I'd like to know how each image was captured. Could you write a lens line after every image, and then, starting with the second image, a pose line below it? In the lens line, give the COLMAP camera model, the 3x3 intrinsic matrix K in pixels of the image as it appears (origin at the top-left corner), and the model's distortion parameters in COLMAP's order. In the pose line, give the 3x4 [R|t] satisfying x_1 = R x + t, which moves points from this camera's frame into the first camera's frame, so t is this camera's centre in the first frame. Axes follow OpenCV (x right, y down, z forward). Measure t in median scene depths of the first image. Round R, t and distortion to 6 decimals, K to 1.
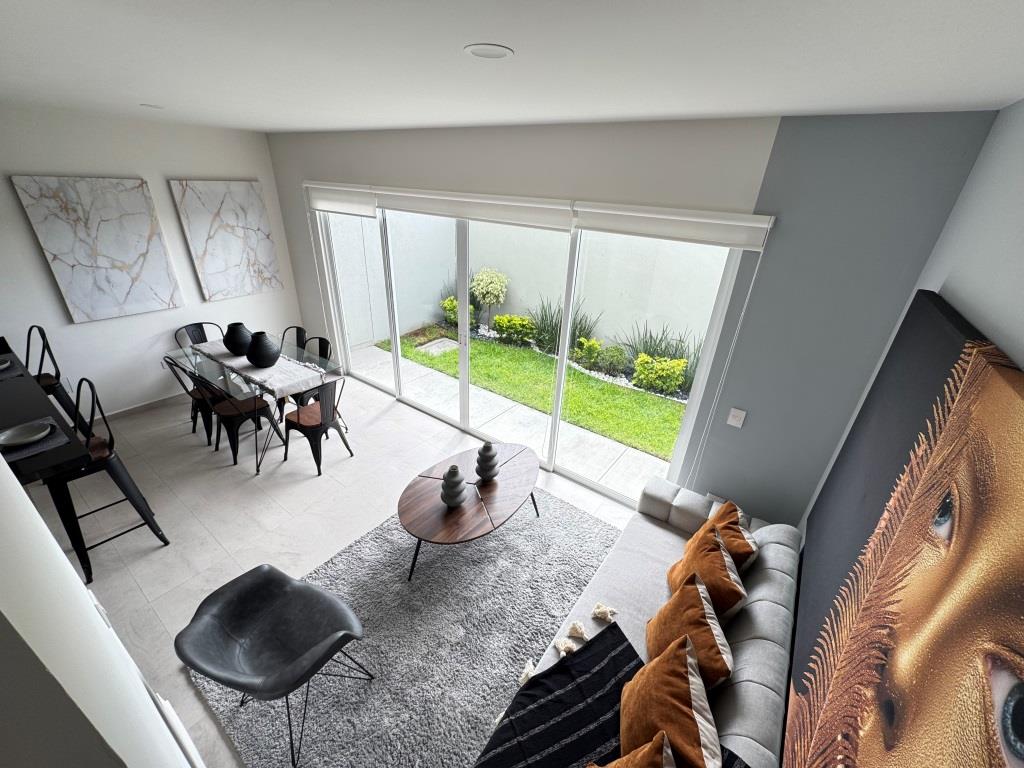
lens RADIAL K [[407.6, 0, 509.0], [0, 407.6, 381.0], [0, 0, 1]] dist [-0.003687, -0.000263]
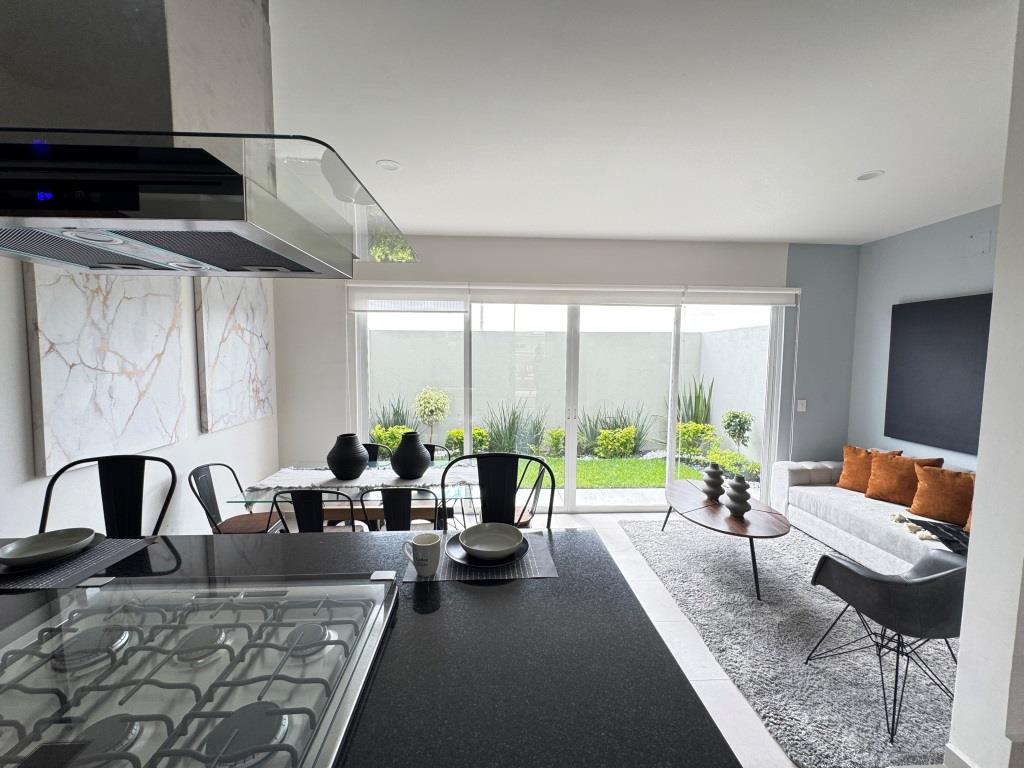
lens RADIAL K [[407.6, 0, 509.6], [0, 407.6, 382.6], [0, 0, 1]] dist [-0.003687, -0.000263]
pose [[0.781128, -0.083179, 0.618805, -0.871075], [0.301535, 0.918103, -0.257223, 0.048080], [-0.546732, 0.387516, 0.742237, 0.261783]]
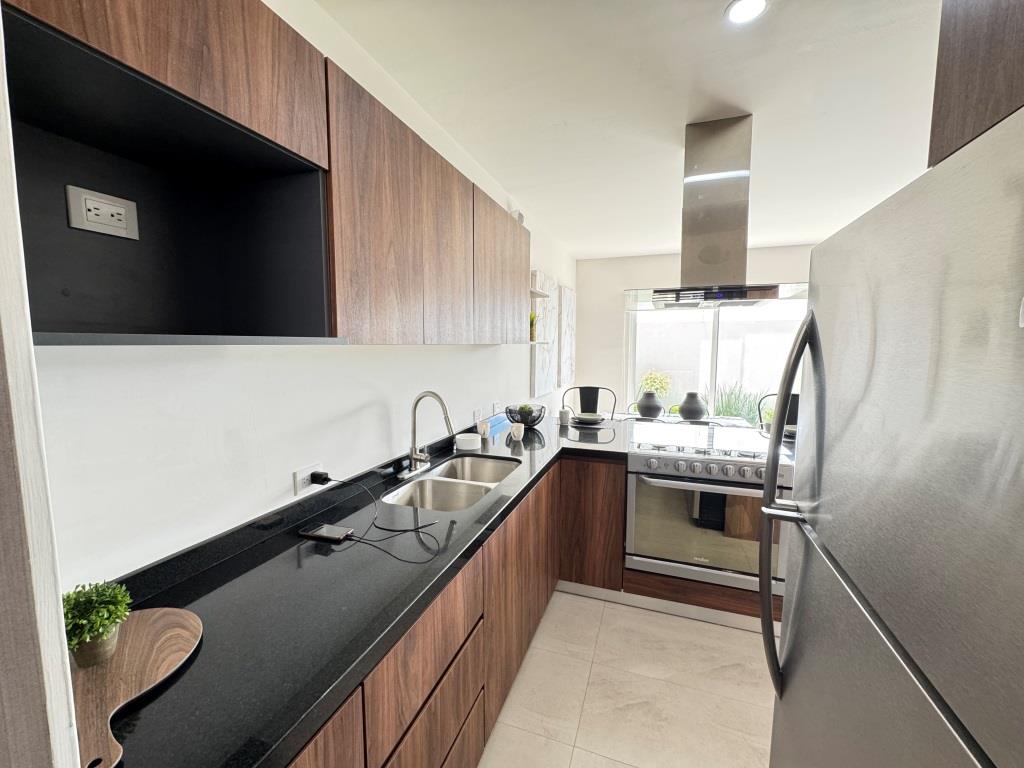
lens RADIAL K [[407.6, 0, 508.5], [0, 407.6, 385.9], [0, 0, 1]] dist [-0.003687, -0.000263]
pose [[0.963057, -0.070564, 0.259887, -1.319195], [0.154707, 0.934886, -0.319458, 0.145902], [-0.220422, 0.347863, 0.911266, 0.042516]]
